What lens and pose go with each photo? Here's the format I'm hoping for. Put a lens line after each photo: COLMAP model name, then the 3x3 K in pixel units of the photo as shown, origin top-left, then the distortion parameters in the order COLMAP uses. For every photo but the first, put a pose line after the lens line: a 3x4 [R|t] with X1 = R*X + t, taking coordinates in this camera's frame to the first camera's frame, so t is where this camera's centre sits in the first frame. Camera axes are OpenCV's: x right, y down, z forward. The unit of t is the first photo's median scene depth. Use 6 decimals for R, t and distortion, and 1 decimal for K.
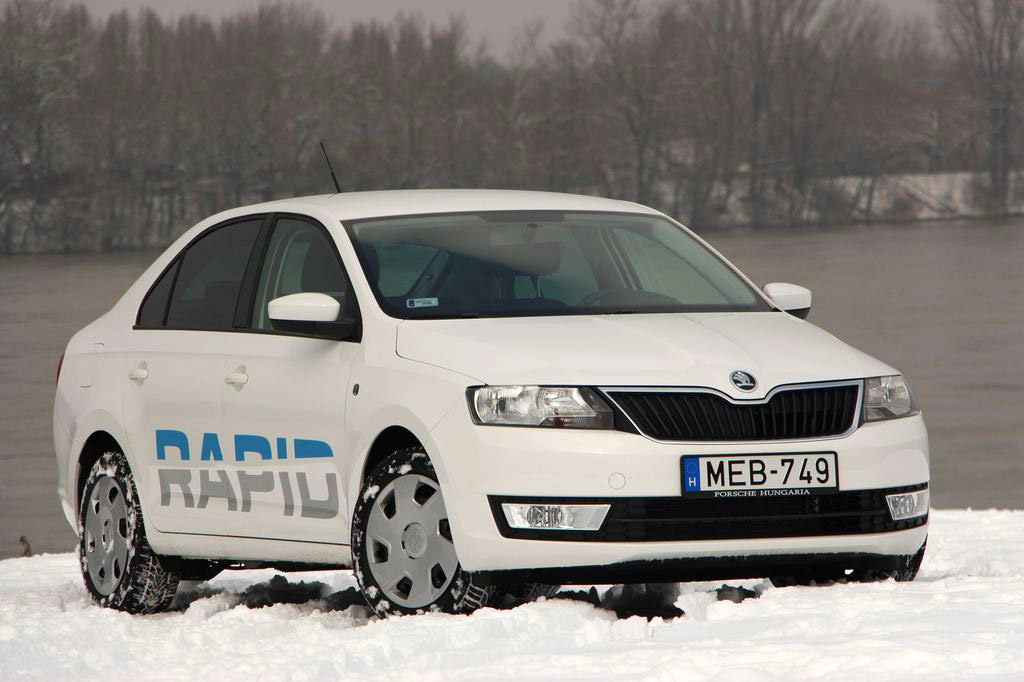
lens RADIAL K [[5701.5, 0, 516.8], [0, 5701.5, 339.7], [0, 0, 1]] dist [2.041512, 11.568517]
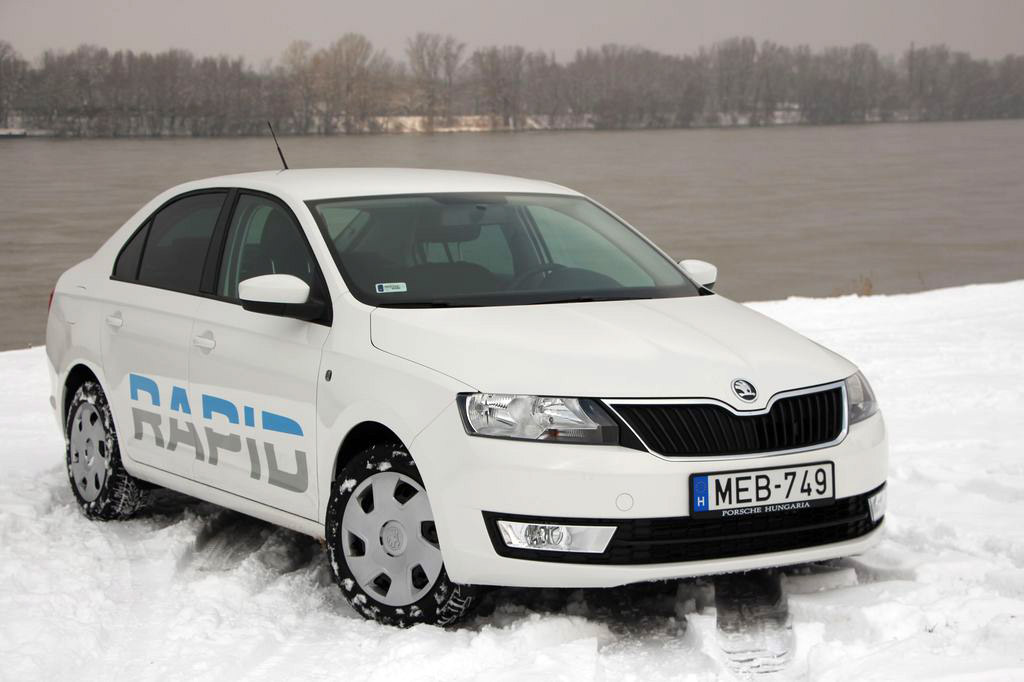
lens RADIAL K [[2021.5, 0, 509.1], [0, 2021.5, 355.7], [0, 0, 1]] dist [0.207488, 0.108344]
pose [[0.992748, 0.006500, 0.120041, -0.040911], [-0.017088, 0.996028, 0.087381, -0.027708], [-0.118996, -0.088798, 0.988916, 0.662462]]
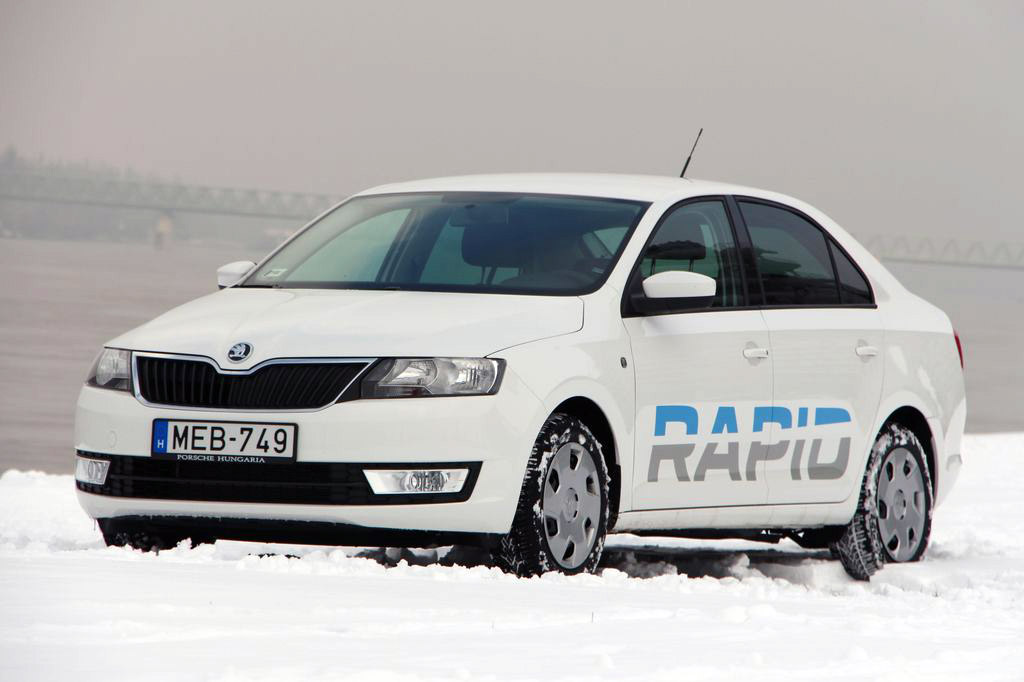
lens RADIAL K [[5701.5, 0, 516.8], [0, 5701.5, 339.7], [0, 0, 1]] dist [2.041512, 11.568517]
pose [[0.622894, 0.041825, -0.781187, 0.889664], [-0.041614, 0.998927, 0.020301, -0.018518], [0.781198, 0.019863, 0.623967, 0.380149]]
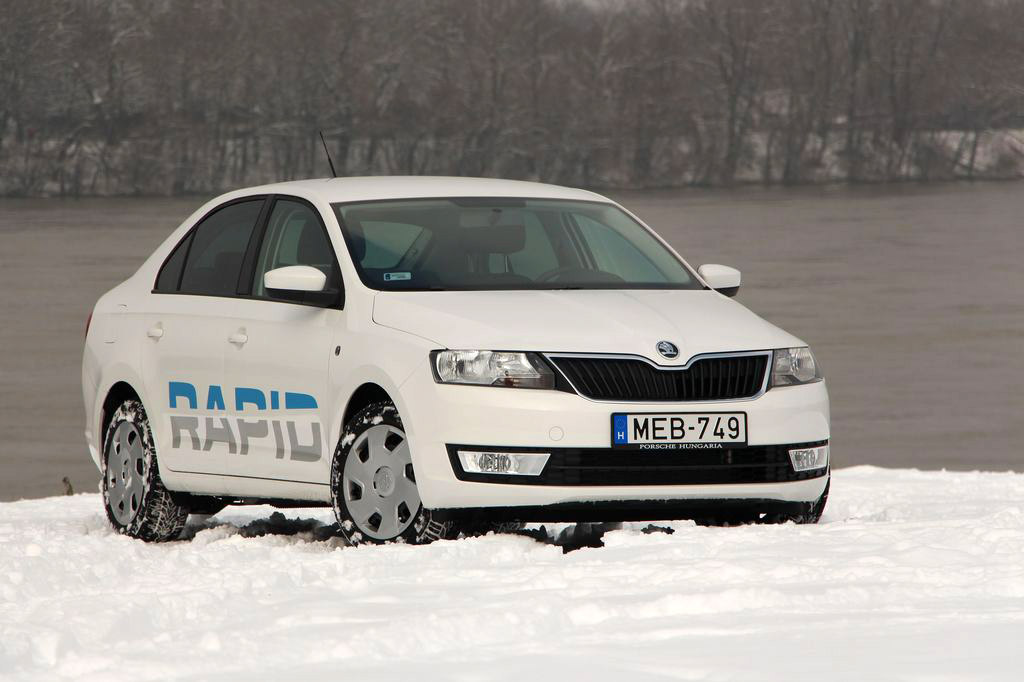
lens RADIAL K [[5878.7, 0, 492.2], [0, 5878.7, 341.4], [0, 0, 1]] dist [1.949357, -3.985503]
pose [[0.999668, 0.019210, -0.017190, 0.024338], [-0.019072, 0.999785, 0.008131, -0.003556], [0.017343, -0.007801, 0.999819, -0.197602]]
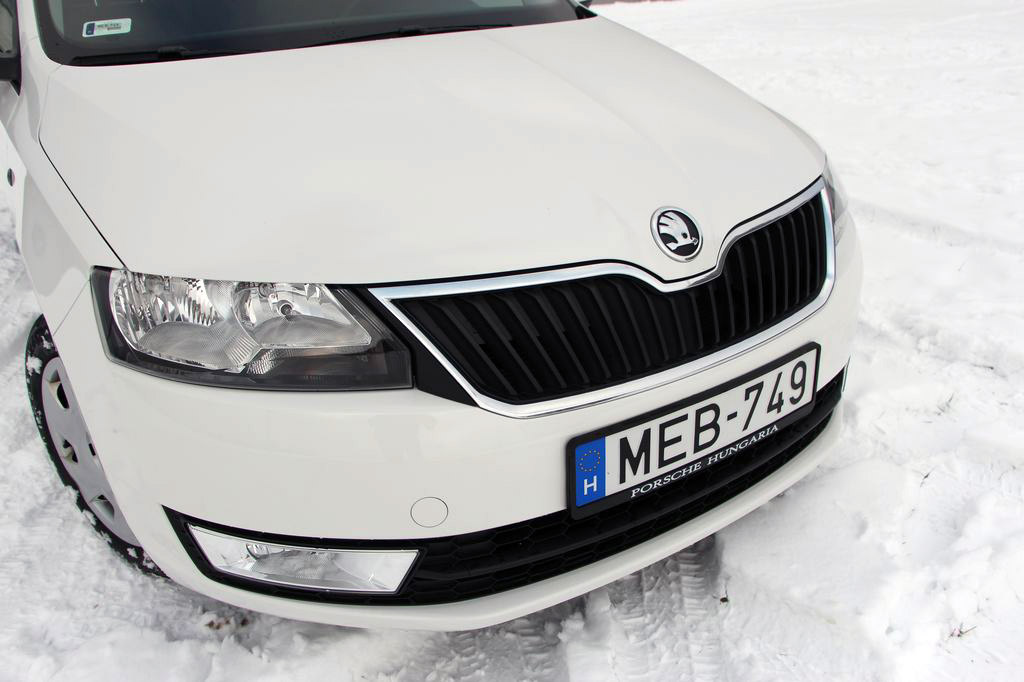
lens RADIAL K [[821.6, 0, 540.1], [0, 821.6, 341.6], [0, 0, 1]] dist [-0.155676, 0.092924]
pose [[0.984591, -0.069314, 0.160551, 0.016567], [-0.008378, 0.898340, 0.439222, -0.014544], [-0.174673, -0.433799, 0.883916, 0.932423]]
